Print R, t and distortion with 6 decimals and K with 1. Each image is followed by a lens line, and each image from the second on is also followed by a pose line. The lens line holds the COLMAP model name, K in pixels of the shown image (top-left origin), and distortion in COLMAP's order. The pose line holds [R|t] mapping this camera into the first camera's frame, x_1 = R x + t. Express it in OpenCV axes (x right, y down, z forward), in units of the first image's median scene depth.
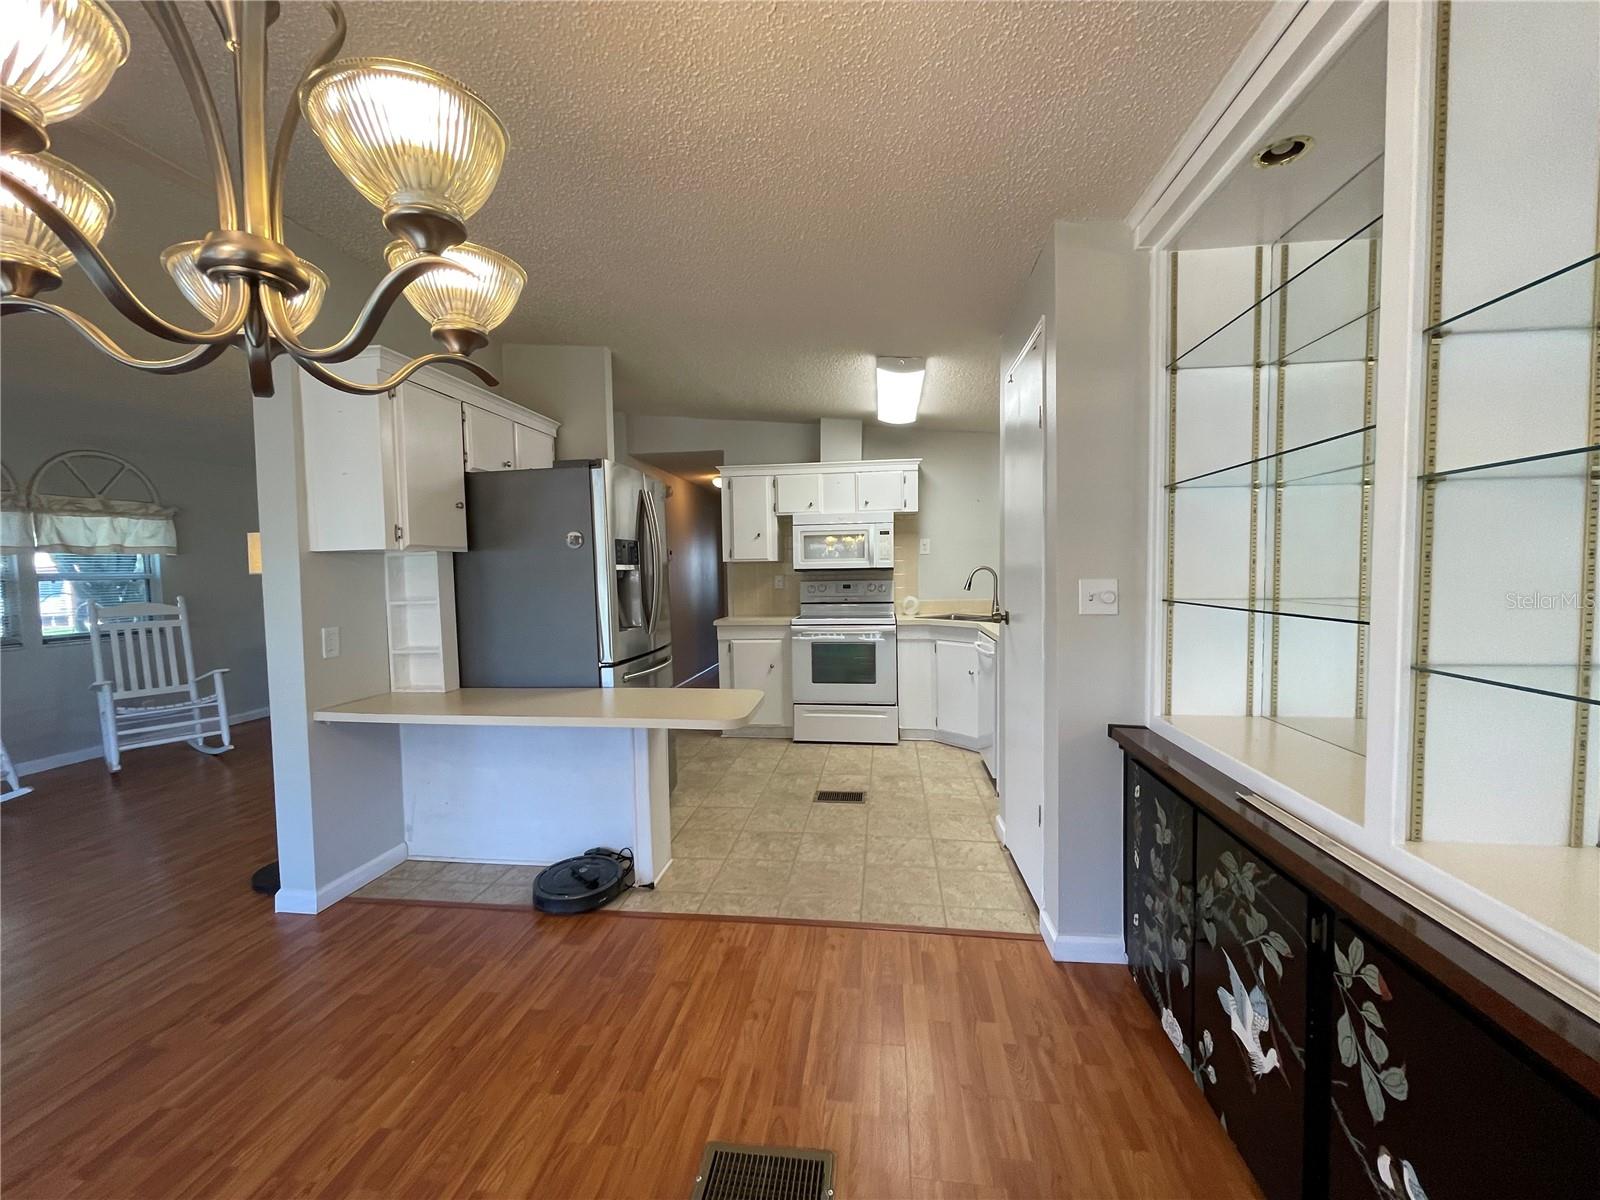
lens RADIAL K [[646.5, 0, 800.0], [0, 646.5, 600.0], [0, 0, 1]] dist [-0.000183, -0.000094]
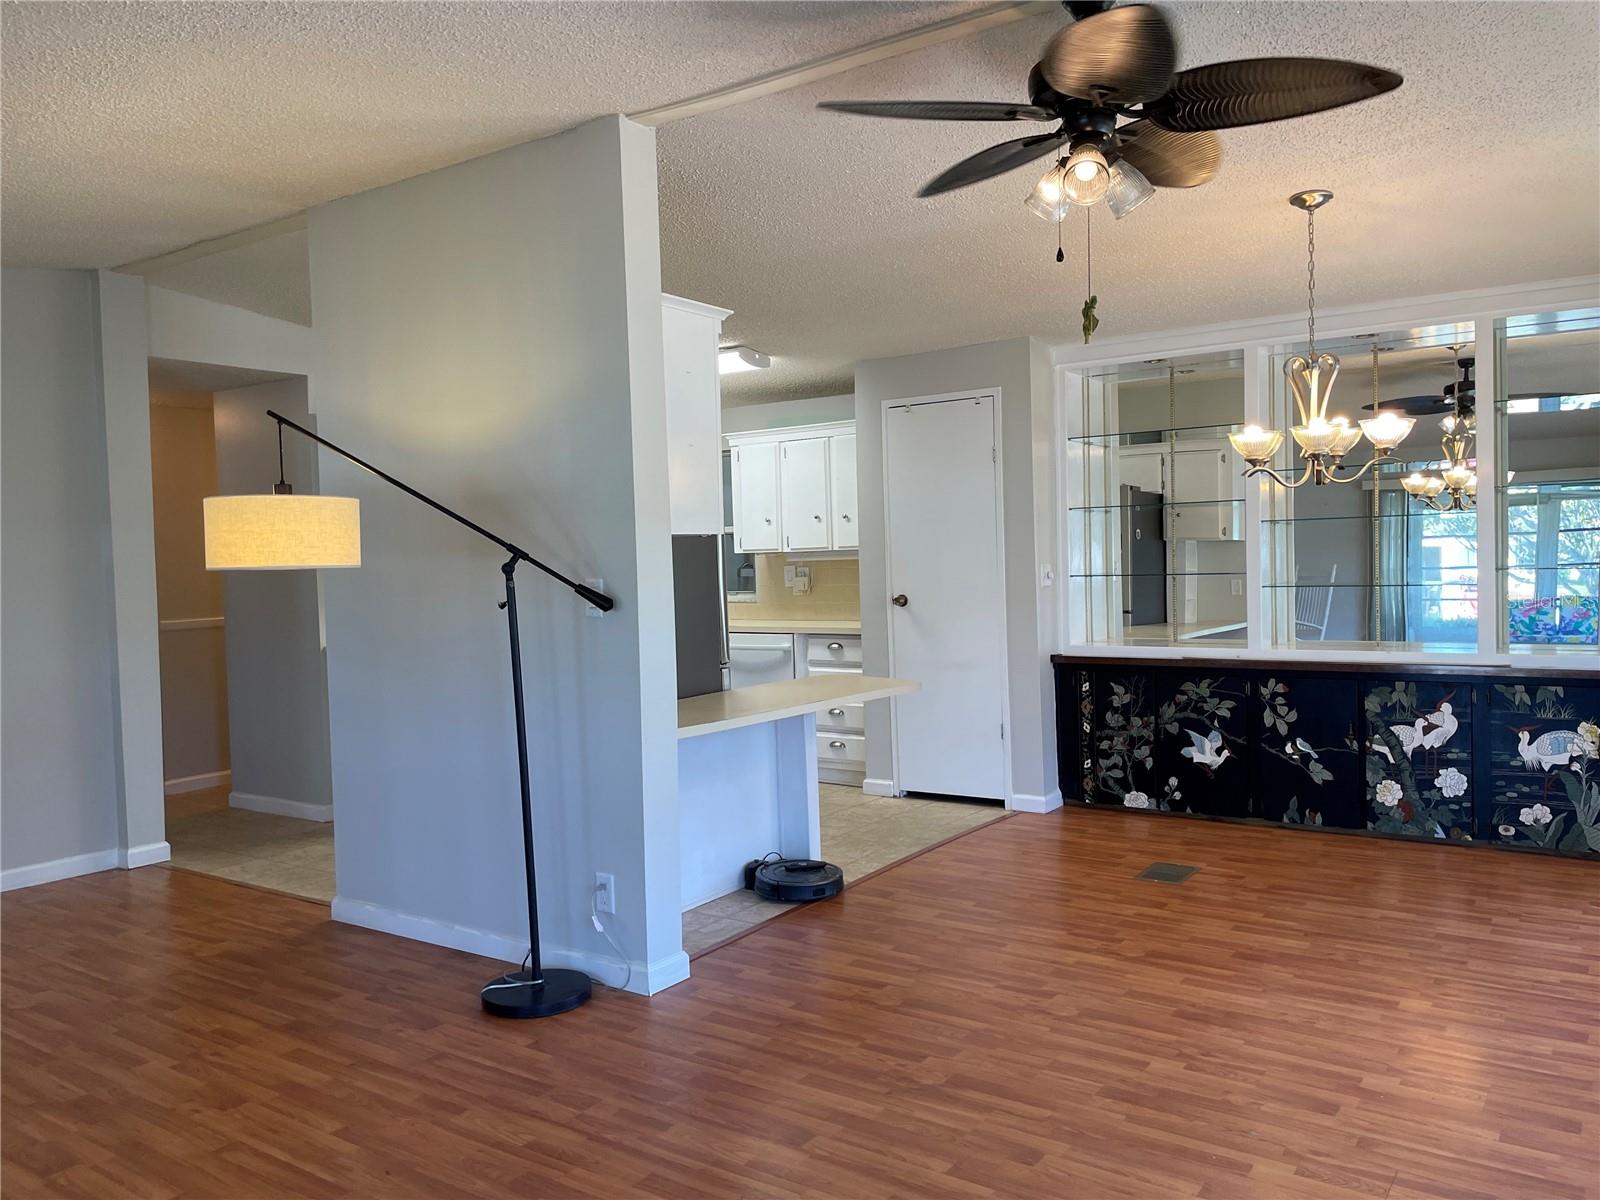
lens RADIAL K [[1199.2, 0, 808.9], [0, 1199.2, 595.4], [0, 0, 1]] dist [0.095687, -0.134295]
pose [[0.454690, -0.022287, 0.890371, -1.999270], [0.061501, 0.998086, -0.006424, 0.023351], [-0.888524, 0.057680, 0.455191, 0.140069]]
